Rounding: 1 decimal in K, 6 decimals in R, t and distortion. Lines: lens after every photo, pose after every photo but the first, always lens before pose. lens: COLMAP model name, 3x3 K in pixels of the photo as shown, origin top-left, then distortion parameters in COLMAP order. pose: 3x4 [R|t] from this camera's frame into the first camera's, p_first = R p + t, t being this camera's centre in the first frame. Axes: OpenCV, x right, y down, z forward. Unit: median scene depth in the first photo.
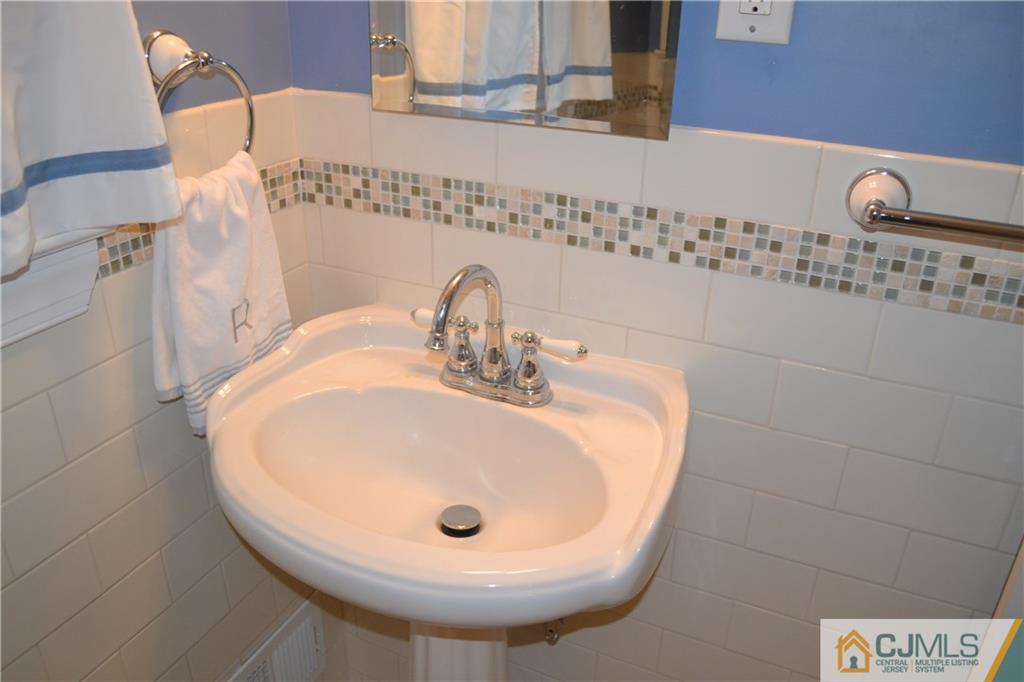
lens RADIAL K [[816.9, 0, 508.5], [0, 816.9, 353.4], [0, 0, 1]] dist [-0.077601, 0.003651]
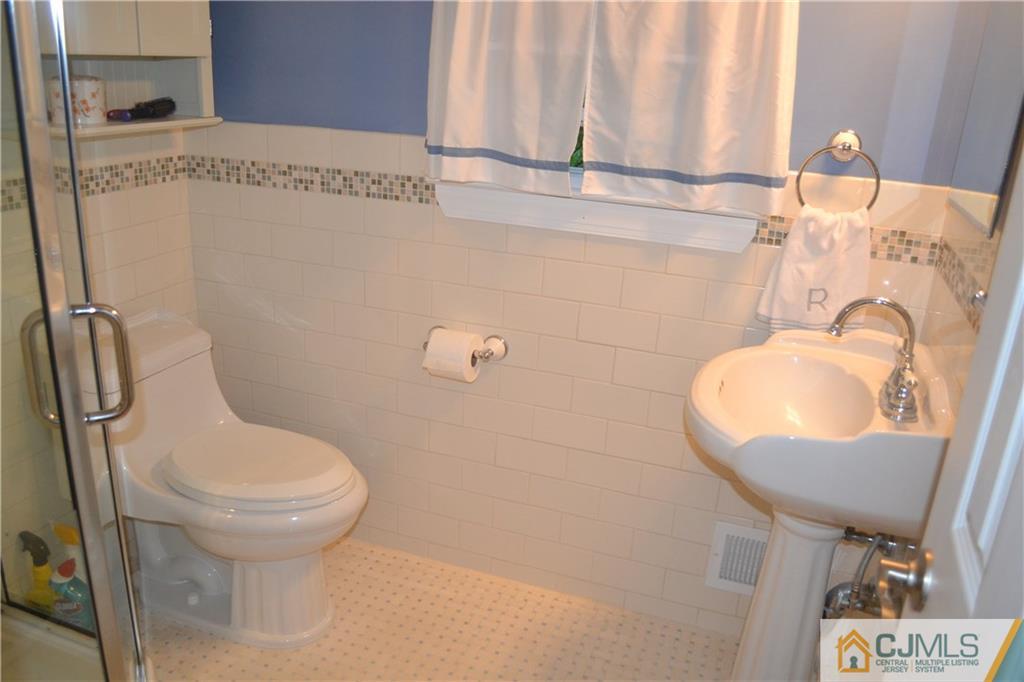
lens RADIAL K [[816.9, 0, 508.5], [0, 816.9, 353.4], [0, 0, 1]] dist [-0.077601, 0.003651]
pose [[0.086068, 0.318360, -0.944055, 1.235661], [-0.479772, 0.843708, 0.240781, -0.044730], [0.873161, 0.432208, 0.225357, 0.127283]]
